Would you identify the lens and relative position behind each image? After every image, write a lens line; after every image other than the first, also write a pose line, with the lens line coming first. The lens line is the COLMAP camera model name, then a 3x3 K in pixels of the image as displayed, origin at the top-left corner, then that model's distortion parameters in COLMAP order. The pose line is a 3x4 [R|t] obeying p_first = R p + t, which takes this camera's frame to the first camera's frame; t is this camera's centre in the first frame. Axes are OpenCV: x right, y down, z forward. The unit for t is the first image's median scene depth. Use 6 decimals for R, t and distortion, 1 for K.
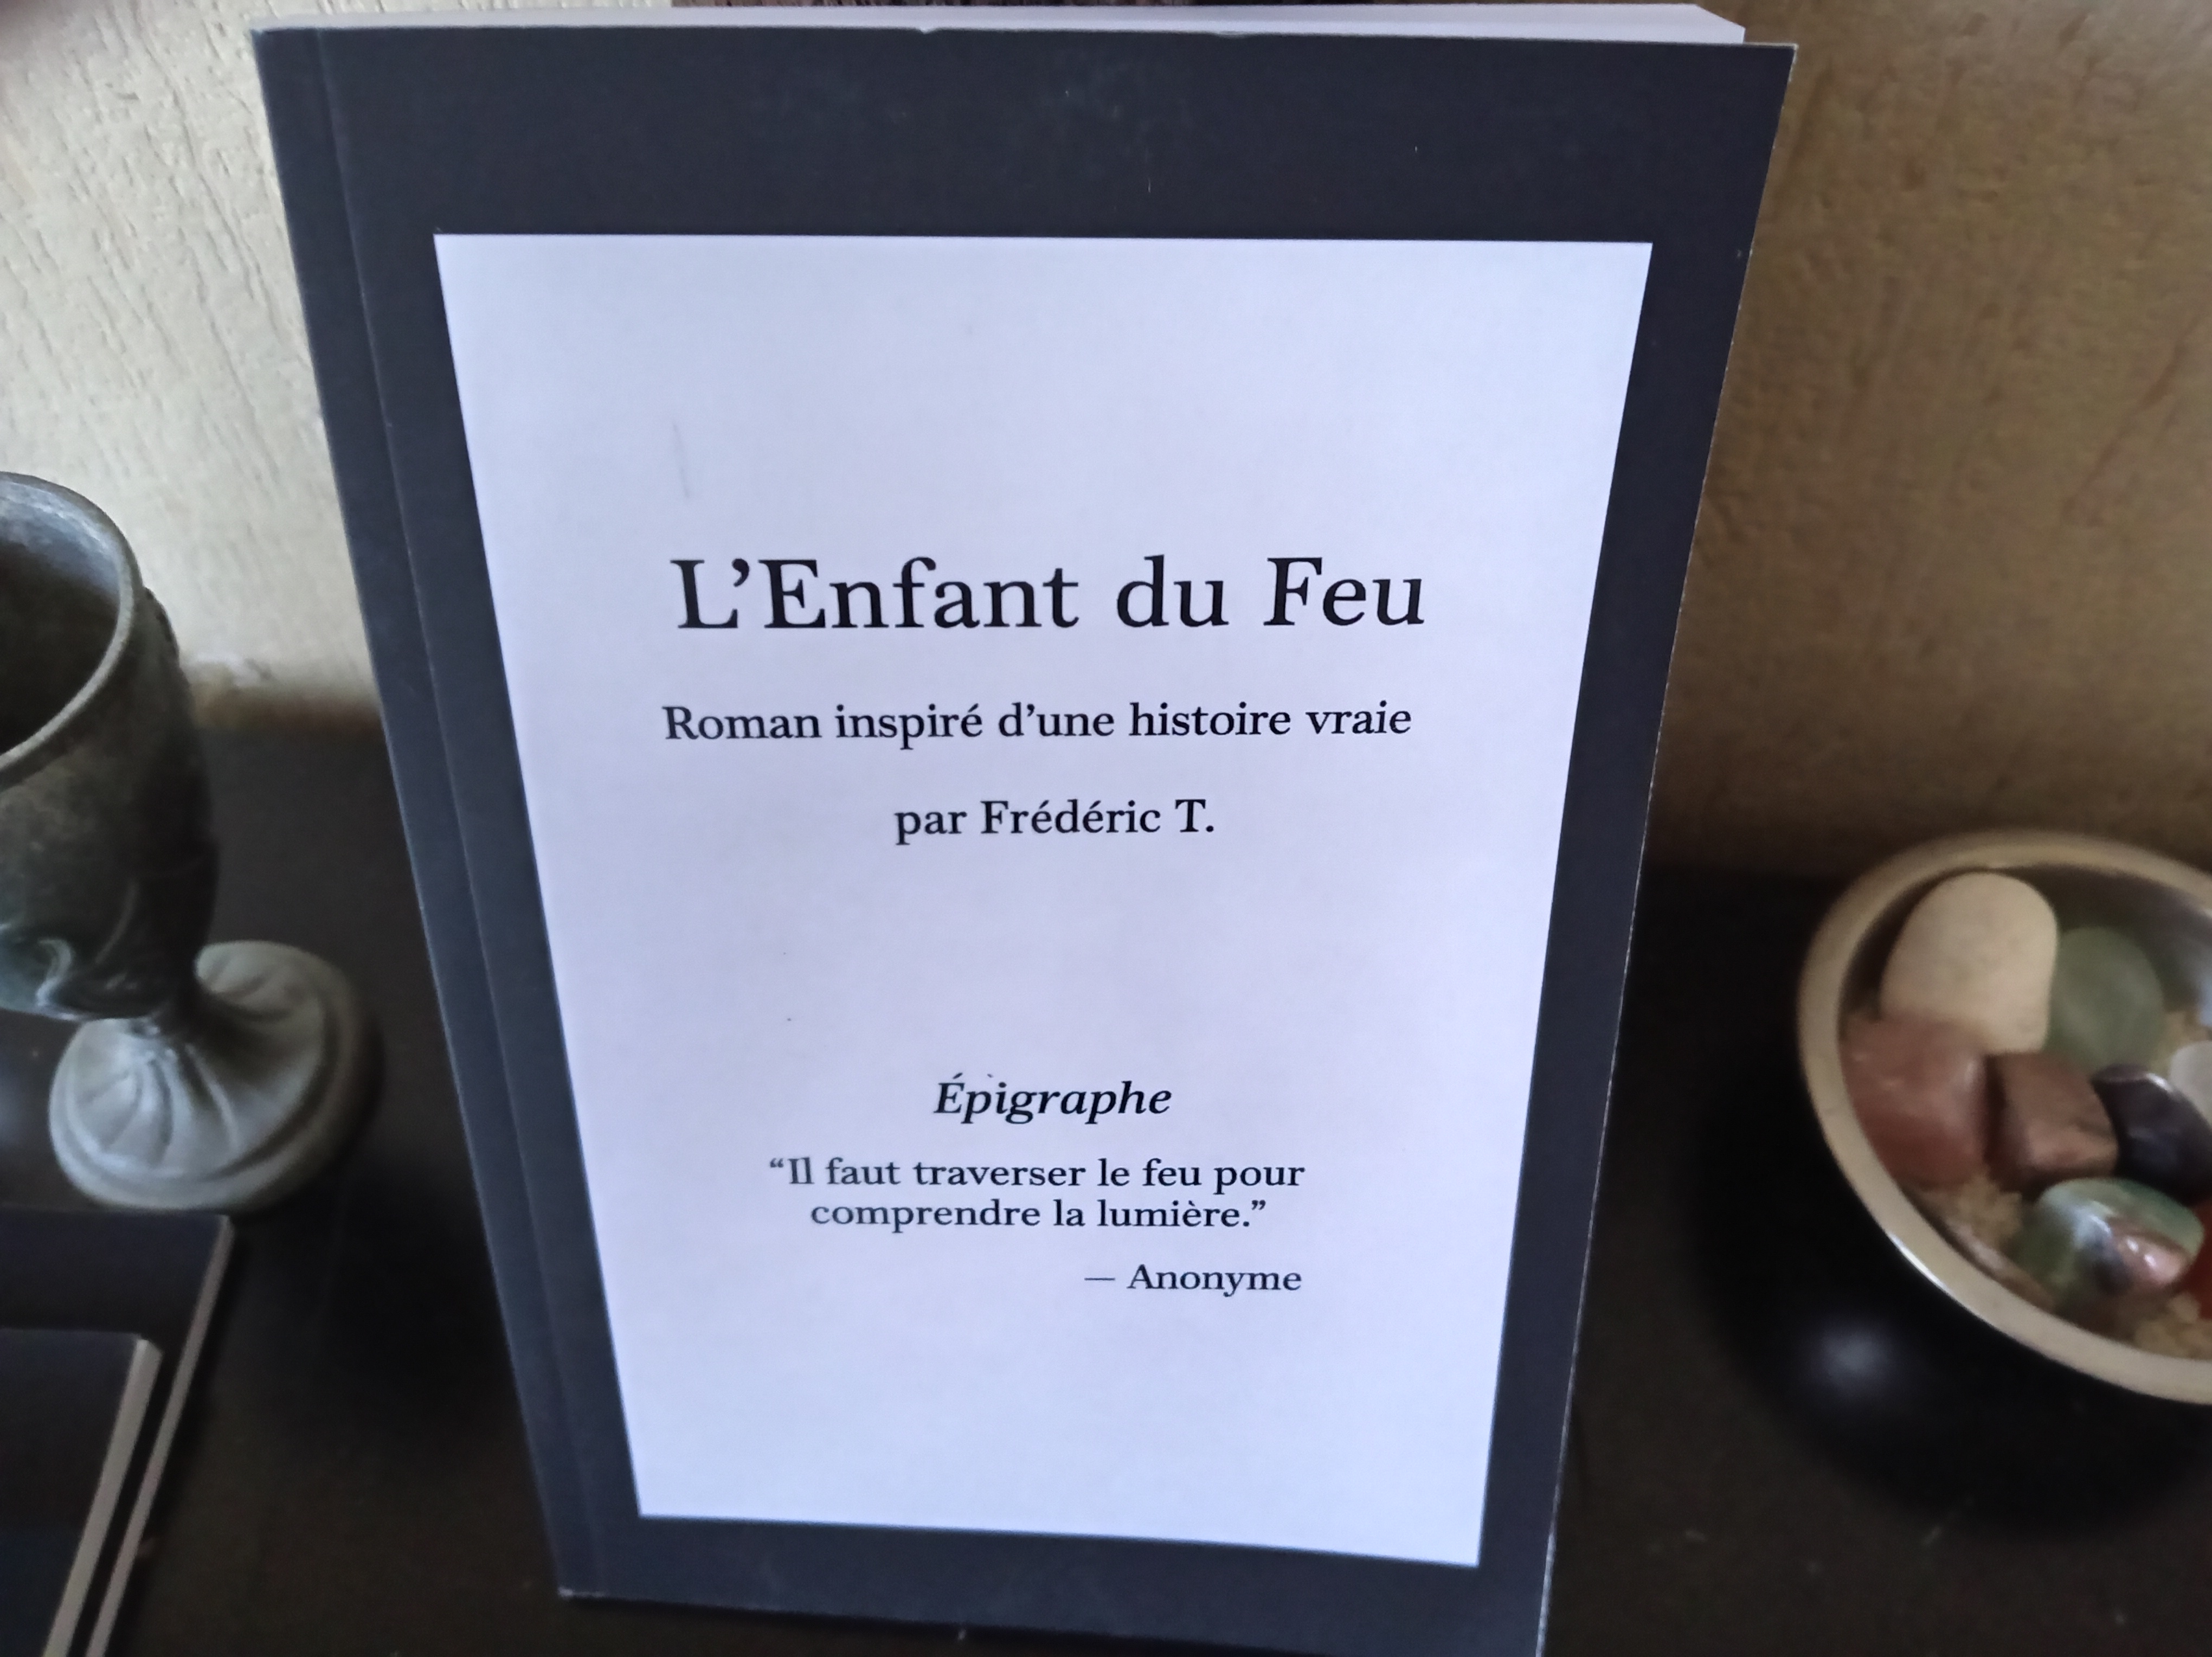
lens RADIAL K [[1774.1, 0, 1034.5], [0, 1774.1, 821.8], [0, 0, 1]] dist [-0.007384, 0.003408]
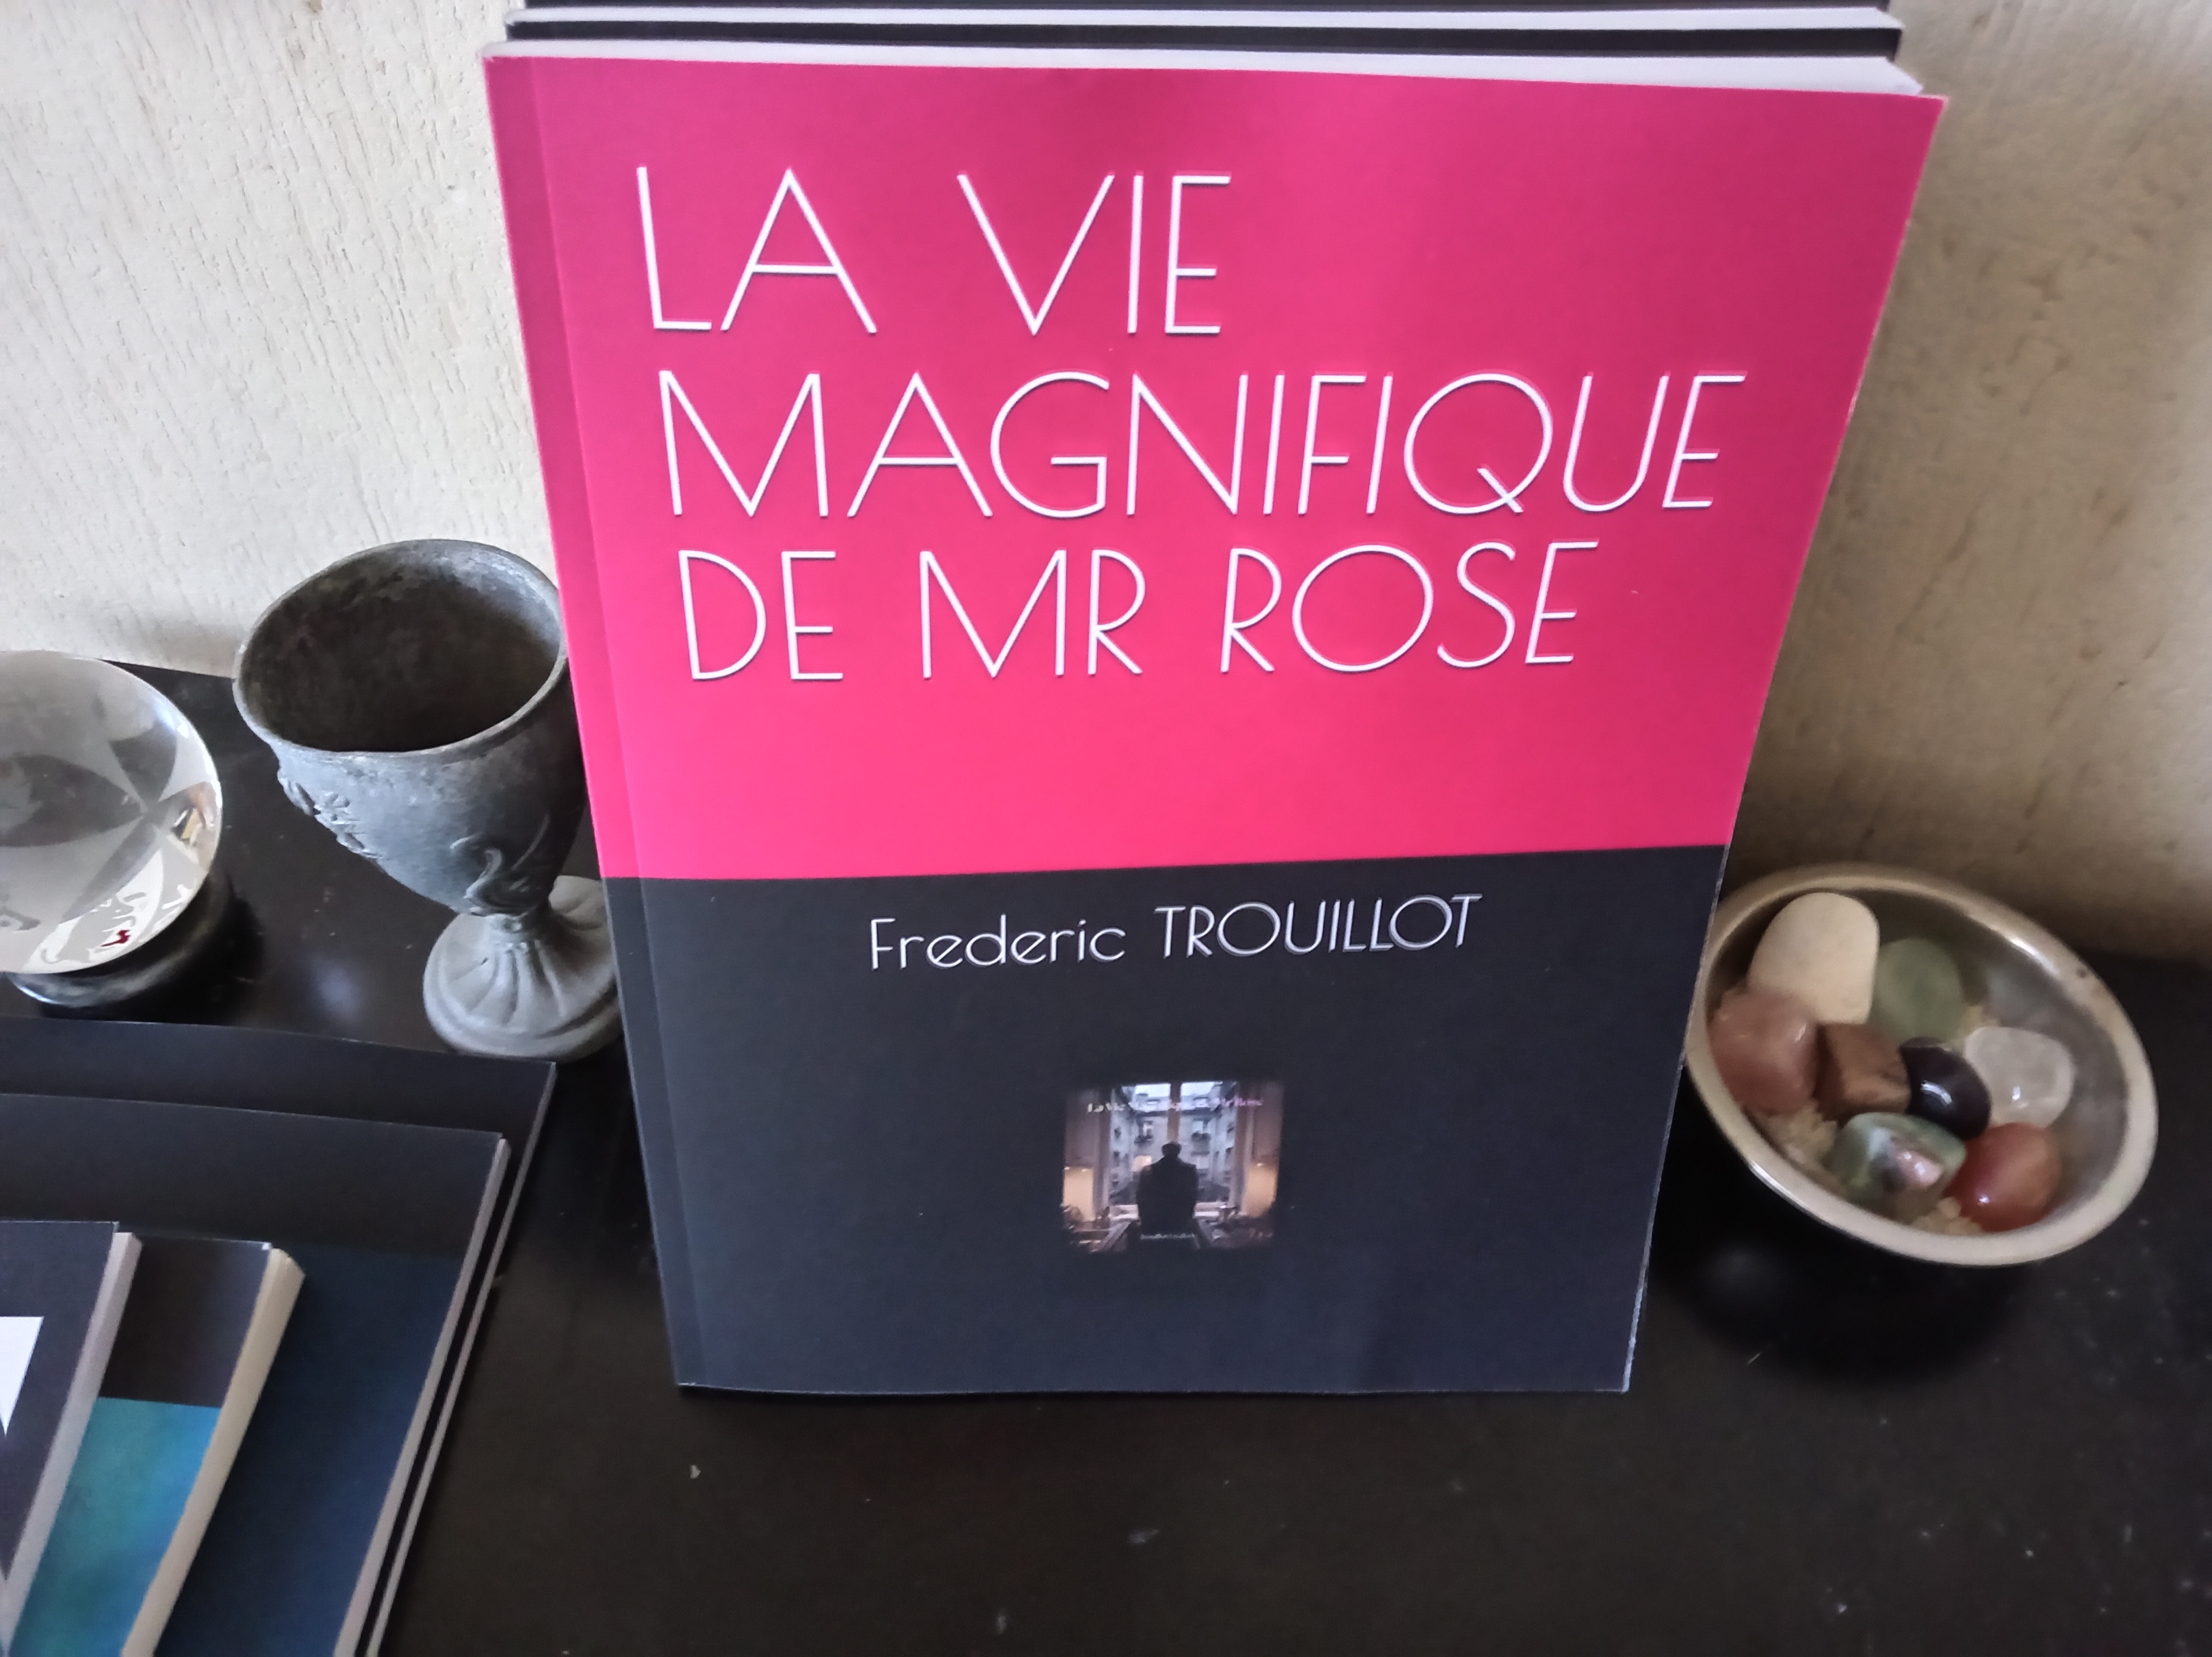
lens RADIAL K [[1777.5, 0, 1001.9], [0, 1777.5, 835.4], [0, 0, 1]] dist [0.000473, -0.003584]
pose [[0.996913, 0.055176, -0.055855, -0.028866], [-0.056233, 0.998264, -0.017524, 0.047244], [0.054791, 0.020611, 0.998285, -0.425943]]
